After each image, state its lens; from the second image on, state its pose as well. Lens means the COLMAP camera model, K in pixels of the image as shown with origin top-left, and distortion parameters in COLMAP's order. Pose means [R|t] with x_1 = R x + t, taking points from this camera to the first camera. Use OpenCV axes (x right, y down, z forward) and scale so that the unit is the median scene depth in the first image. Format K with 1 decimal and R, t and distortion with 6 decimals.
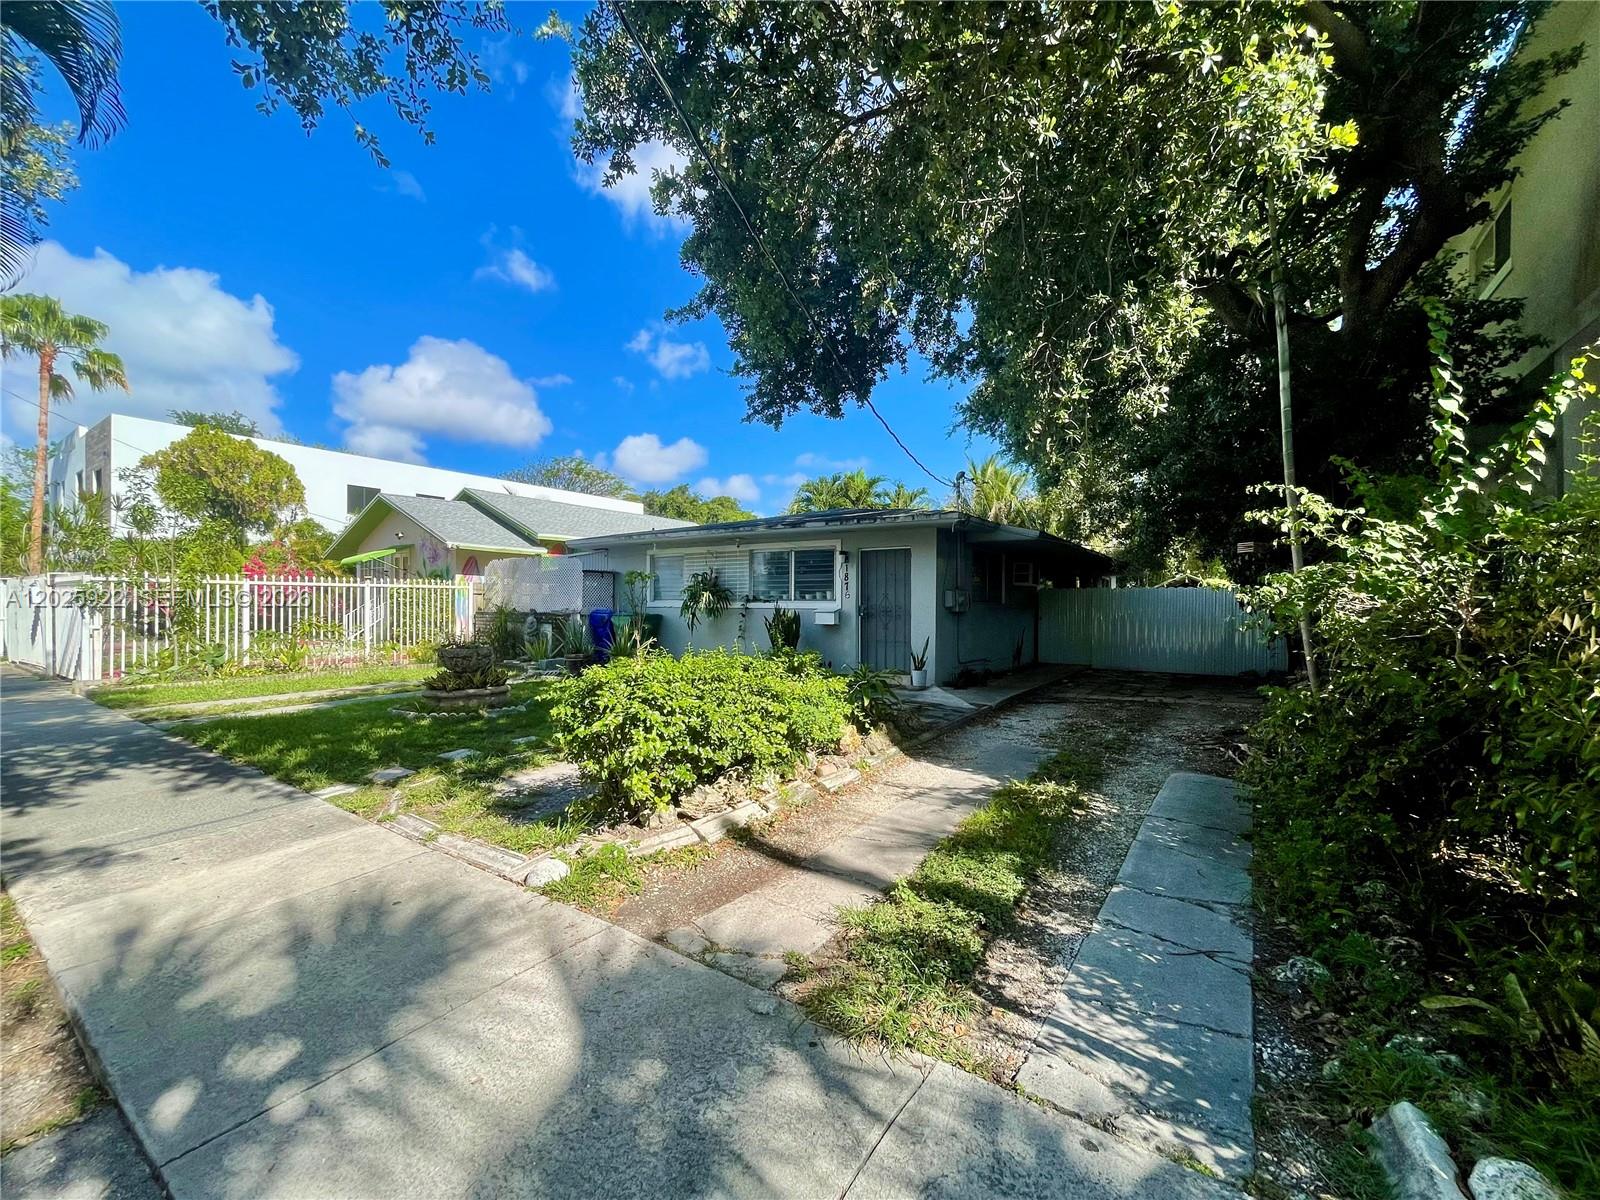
lens RADIAL K [[648.0, 0, 795.4], [0, 648.0, 605.0], [0, 0, 1]] dist [-0.006914, 0.001275]
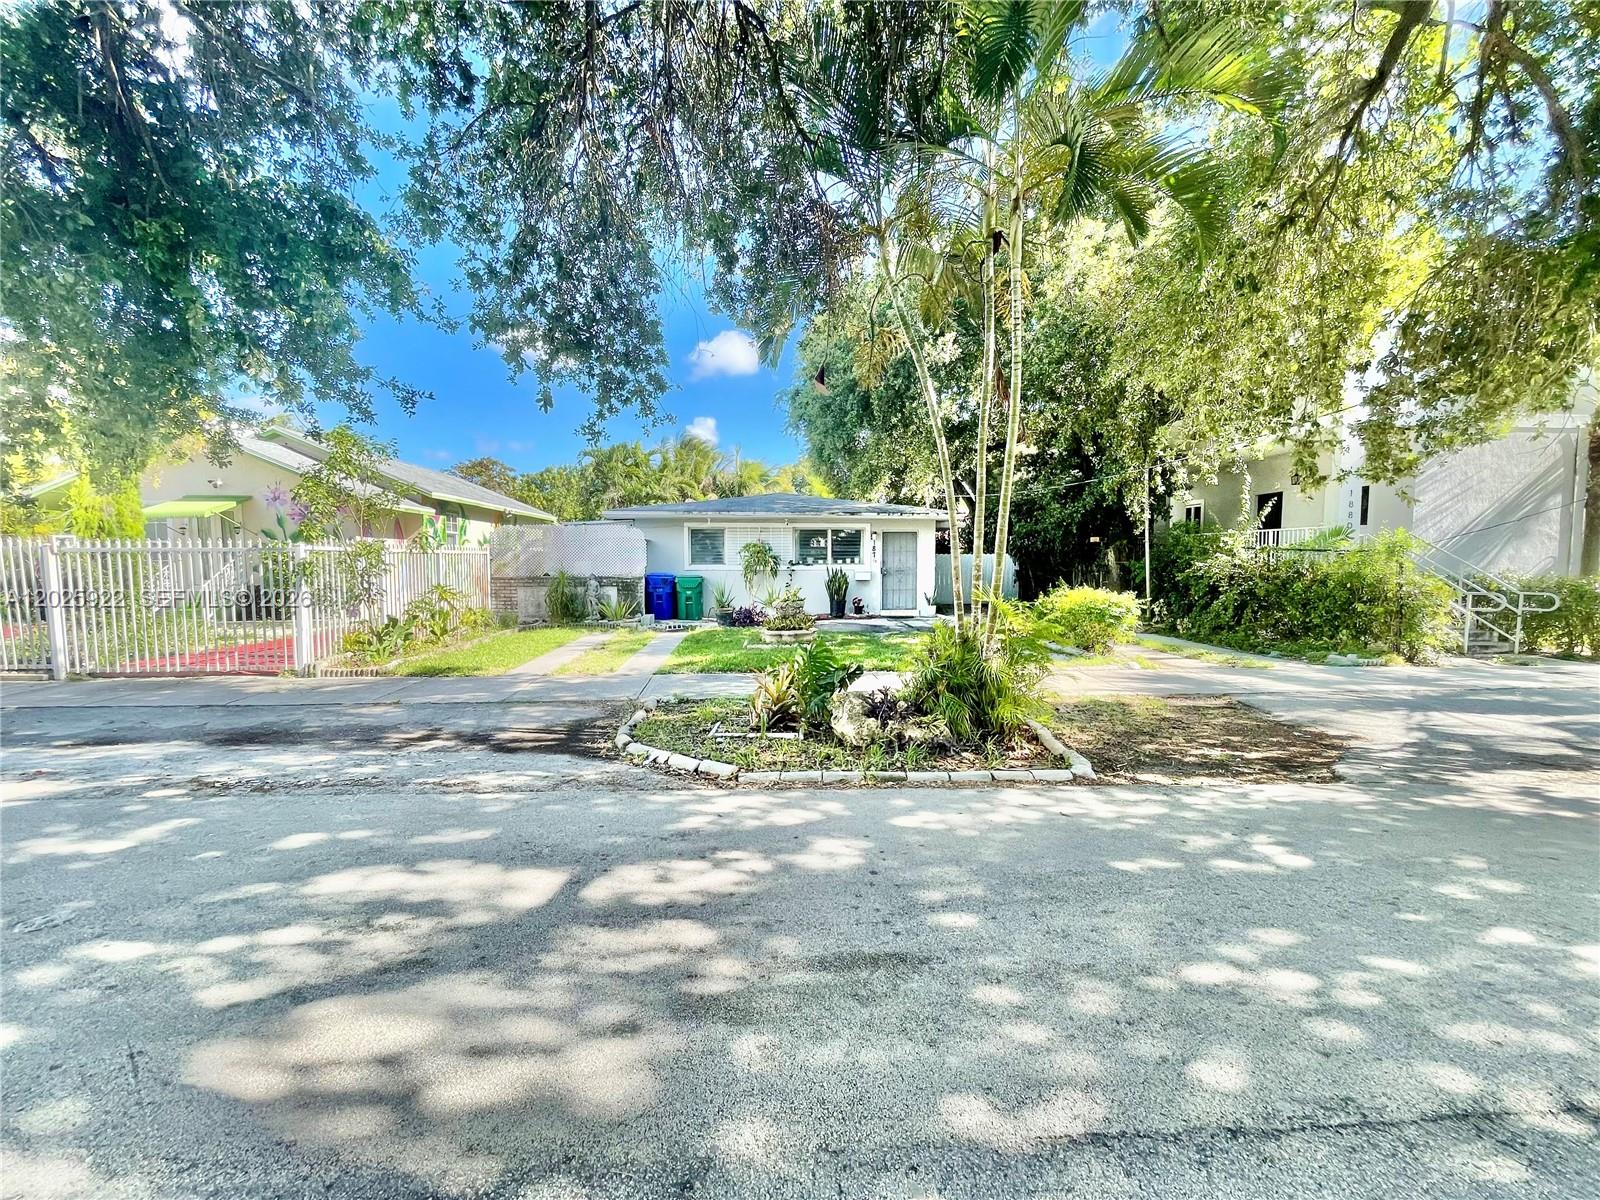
lens RADIAL K [[648.0, 0, 800.0], [0, 648.0, 605.3], [0, 0, 1]] dist [-0.006914, 0.001275]
pose [[0.781448, -0.049095, 0.622036, -0.869714], [0.008500, 0.997645, 0.068061, -0.012932], [-0.623912, -0.047898, 0.780025, -0.078684]]
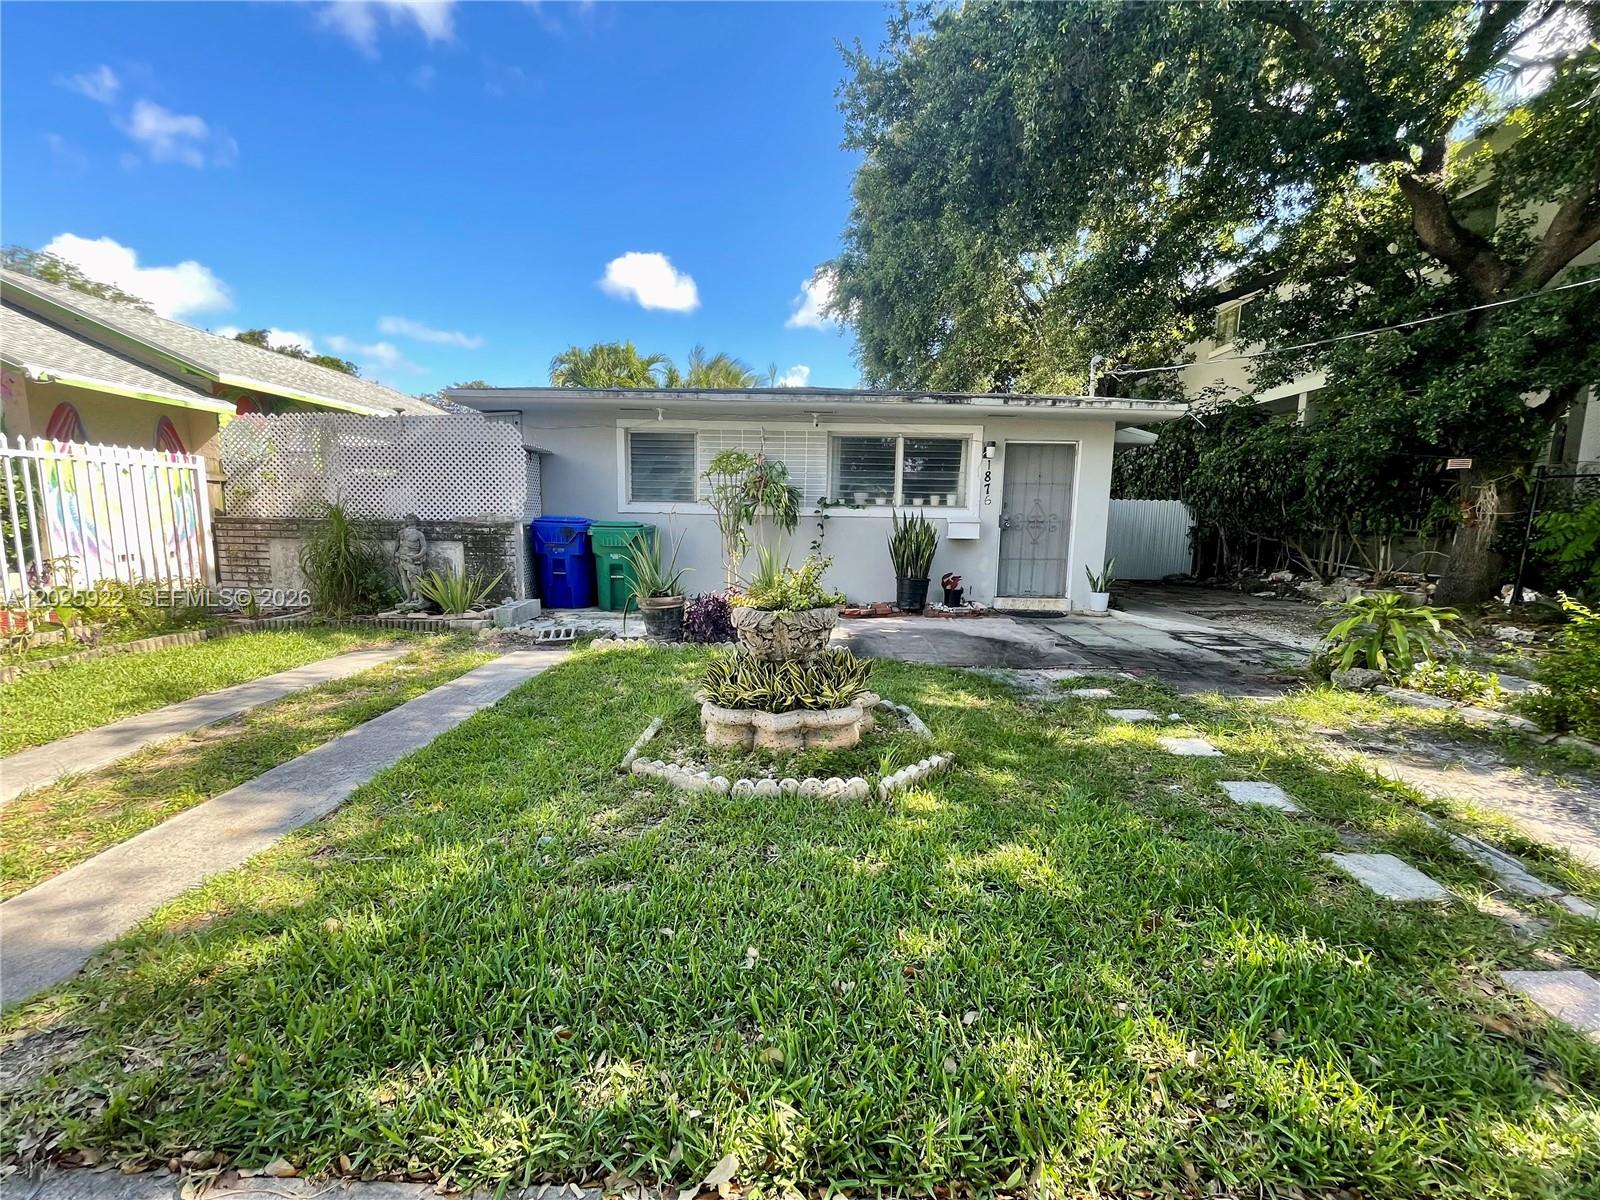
lens RADIAL K [[648.0, 0, 793.3], [0, 648.0, 609.8], [0, 0, 1]] dist [-0.006914, 0.001275]
pose [[0.832129, -0.071848, 0.549908, -0.472146], [-0.009964, 0.989475, 0.144358, 0.004248], [-0.554492, -0.125604, 0.822655, 0.403455]]
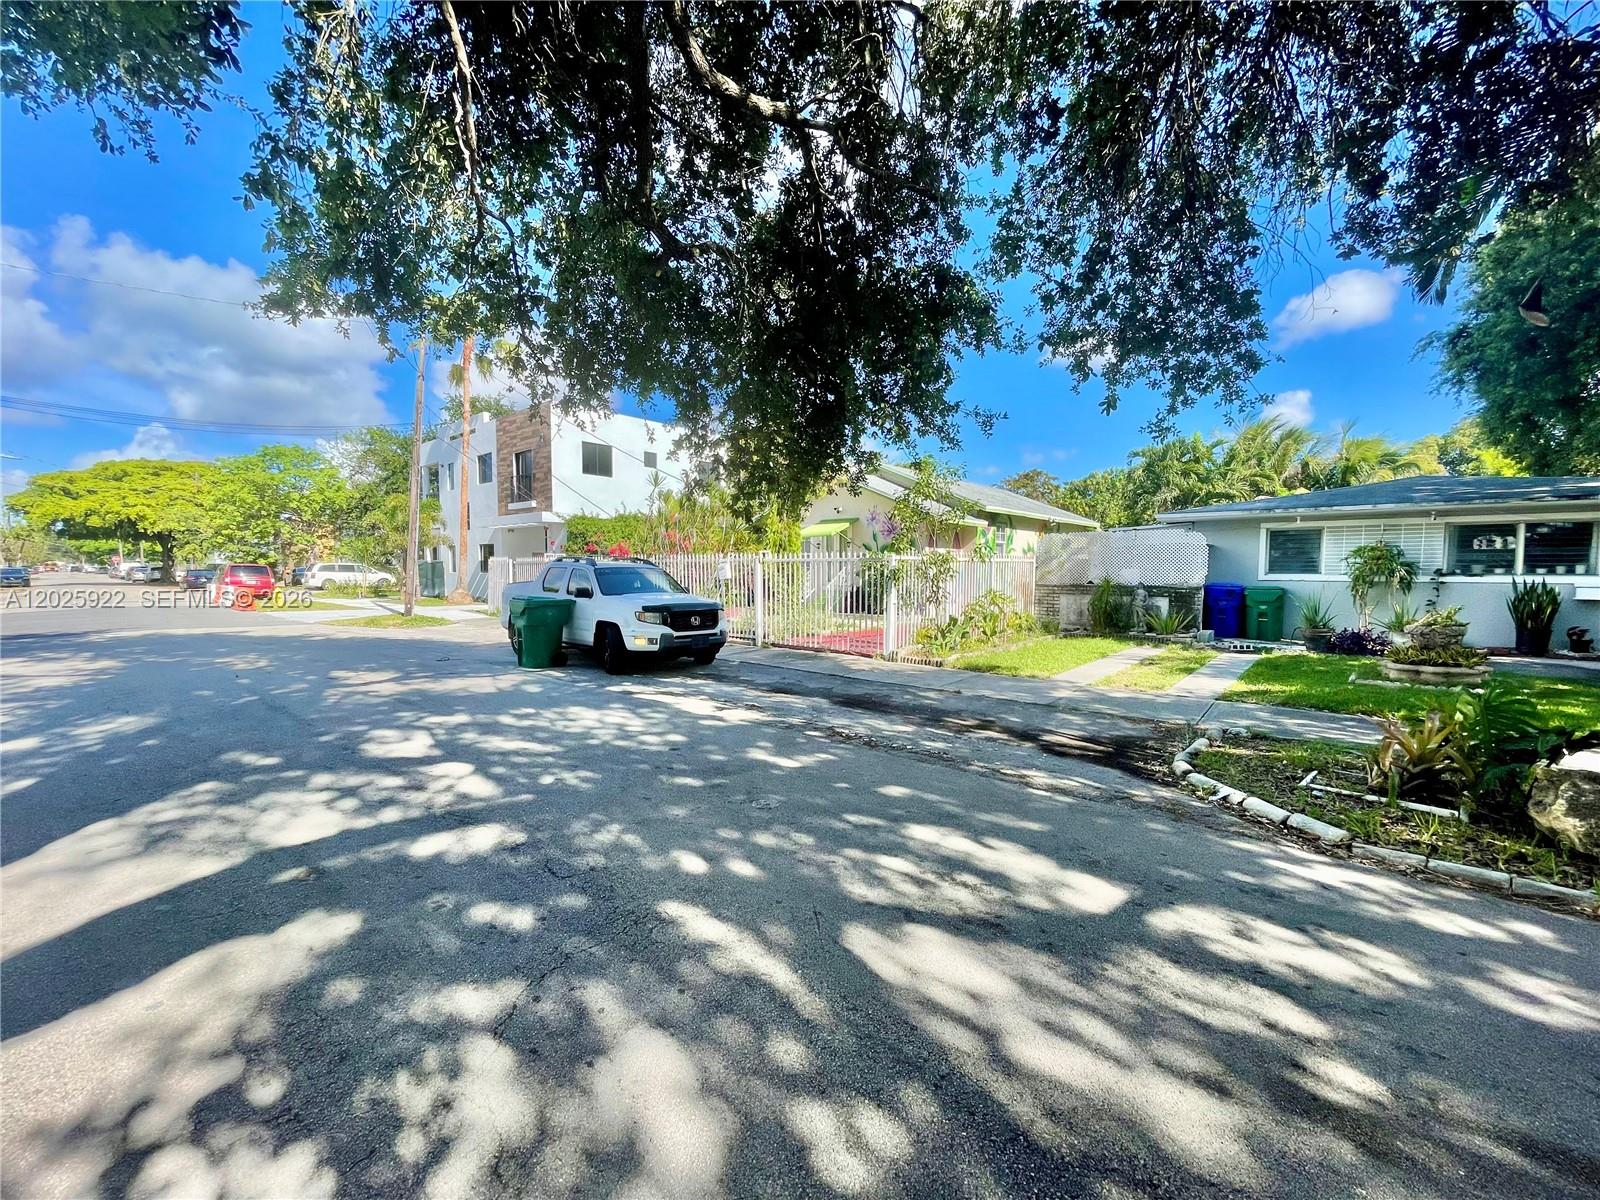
lens RADIAL K [[648.0, 0, 794.3], [0, 648.0, 607.2], [0, 0, 1]] dist [-0.006914, 0.001275]
pose [[0.993240, 0.002593, -0.116052, -0.885366], [0.003730, 0.998521, 0.054230, -0.013131], [0.116021, -0.054297, 0.991762, -0.080585]]
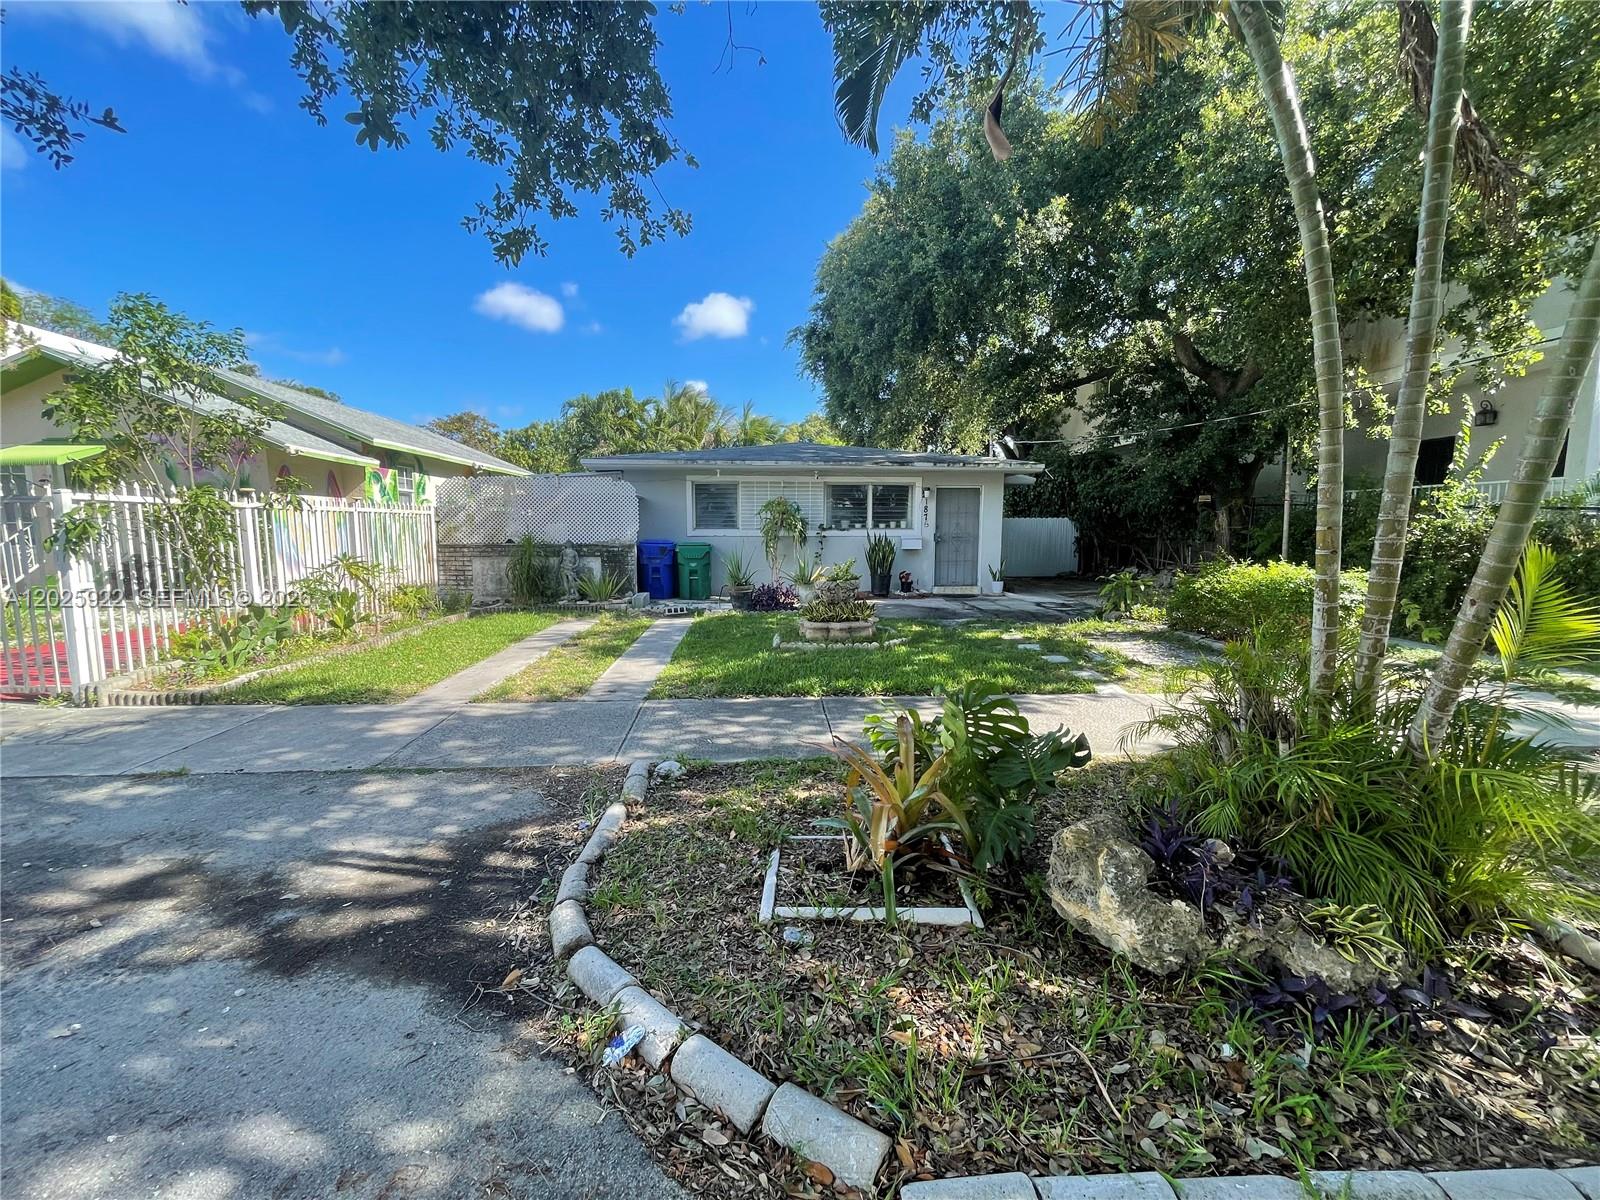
lens RADIAL K [[648.0, 0, 796.5], [0, 648.0, 610.4], [0, 0, 1]] dist [-0.006914, 0.001275]
pose [[0.784278, -0.083134, 0.614814, -0.747481], [0.006807, 0.992075, 0.125464, -0.007516], [-0.620372, -0.094214, 0.778629, 0.159868]]
